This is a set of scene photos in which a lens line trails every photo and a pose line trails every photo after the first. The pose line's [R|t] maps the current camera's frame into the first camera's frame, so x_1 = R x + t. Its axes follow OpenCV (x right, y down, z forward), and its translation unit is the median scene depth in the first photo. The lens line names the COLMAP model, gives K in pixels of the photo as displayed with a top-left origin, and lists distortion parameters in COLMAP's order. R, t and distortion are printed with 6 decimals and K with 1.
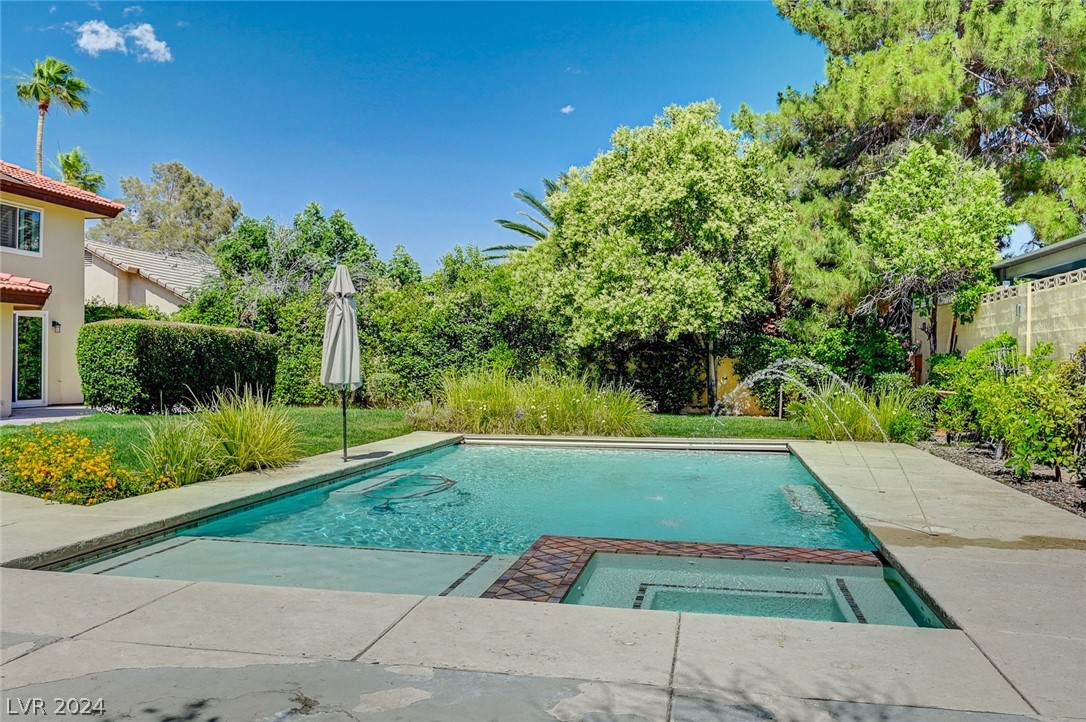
lens RADIAL K [[883.7, 0, 543.0], [0, 883.7, 361.0], [0, 0, 1]] dist [-0.002447, -0.007857]
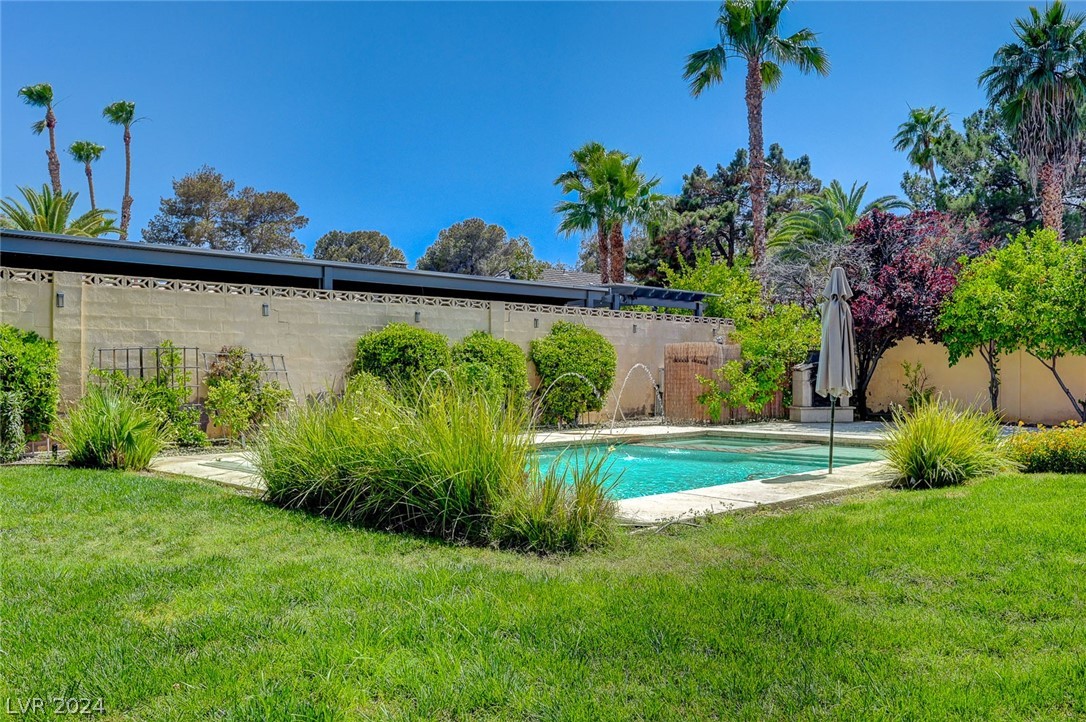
lens RADIAL K [[968.5, 0, 544.7], [0, 968.5, 375.7], [0, 0, 1]] dist [-0.003160, 0.002900]
pose [[-0.839214, -0.015445, 0.543582, -0.449553], [-0.012514, 0.999880, 0.009091, 0.003693], [-0.543657, 0.000827, -0.839307, 1.723959]]
